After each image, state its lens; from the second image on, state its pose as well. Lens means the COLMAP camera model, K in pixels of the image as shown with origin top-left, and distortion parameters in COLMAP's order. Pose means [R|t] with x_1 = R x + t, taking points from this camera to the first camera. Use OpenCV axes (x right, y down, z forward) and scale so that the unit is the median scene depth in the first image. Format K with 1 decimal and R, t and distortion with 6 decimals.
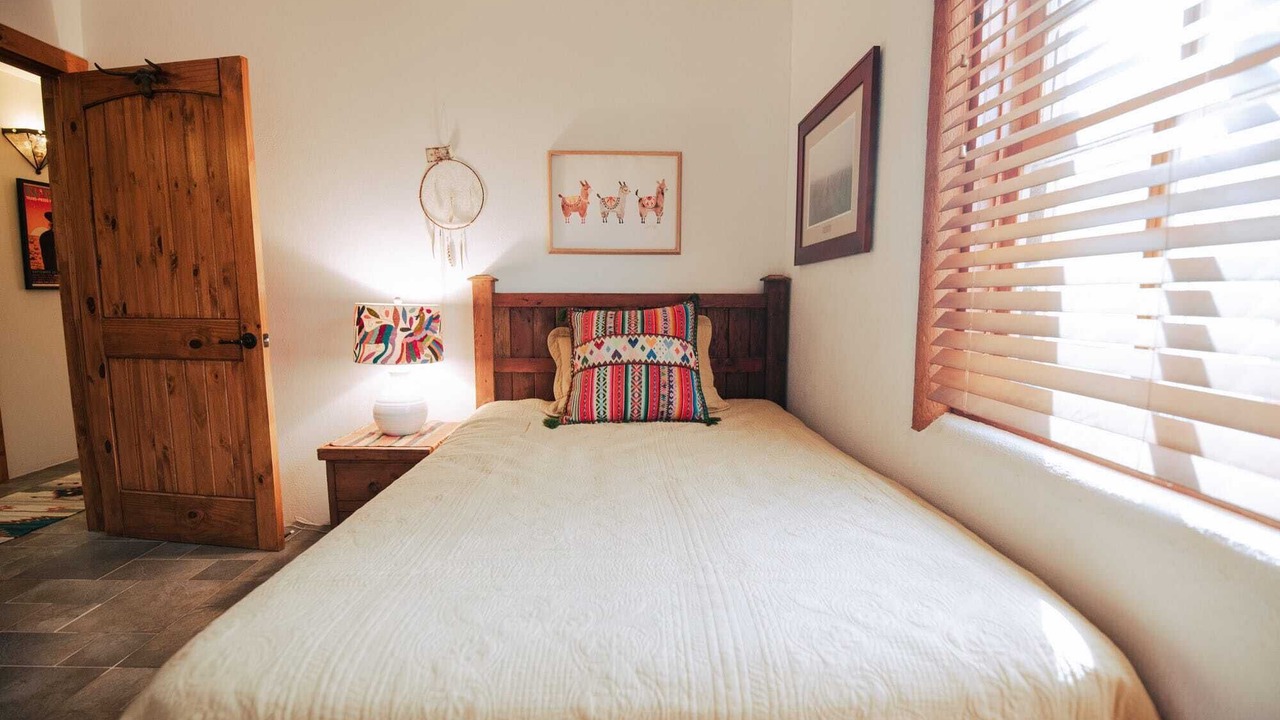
lens RADIAL K [[562.6, 0, 643.2], [0, 562.6, 362.4], [0, 0, 1]] dist [-0.002389, -0.009654]
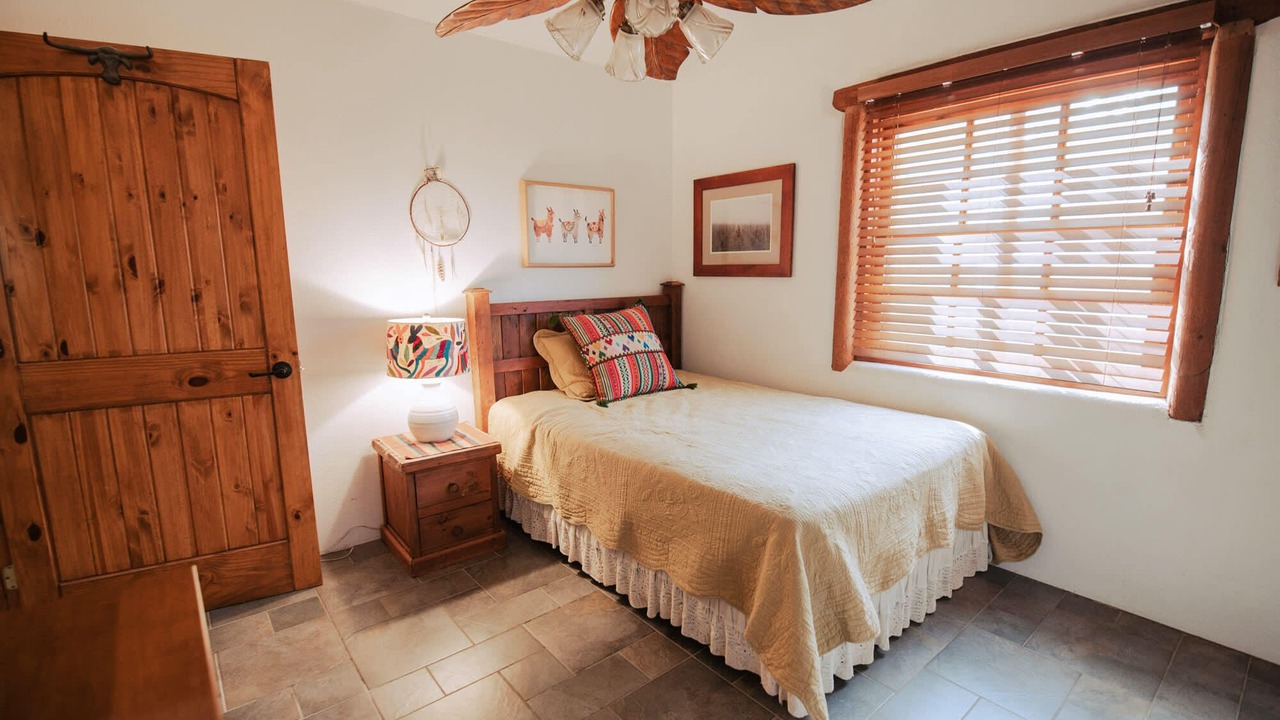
lens RADIAL K [[588.8, 0, 640.0], [0, 588.8, 360.0], [0, 0, 1]] dist [-0.016332, -0.000653]
pose [[0.783217, -0.105727, 0.612693, -0.831087], [0.079890, 0.994380, 0.069467, -0.075126], [-0.616594, -0.005459, 0.787262, -0.127726]]
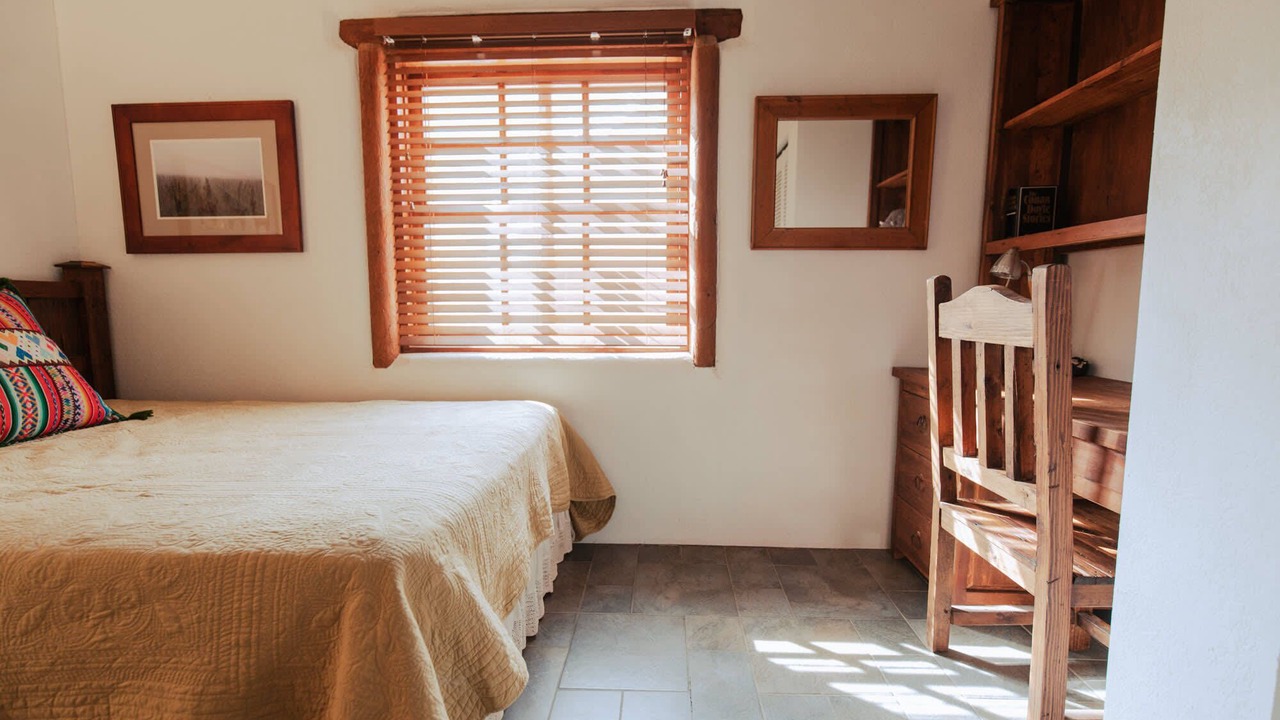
lens RADIAL K [[547.7, 0, 643.9], [0, 547.7, 362.6], [0, 0, 1]] dist [-0.000228, 0.000191]
pose [[0.062573, -0.107450, 0.992239, -0.639428], [0.118080, 0.988002, 0.099545, 0.022633], [-0.991031, 0.110935, 0.074510, 0.084950]]
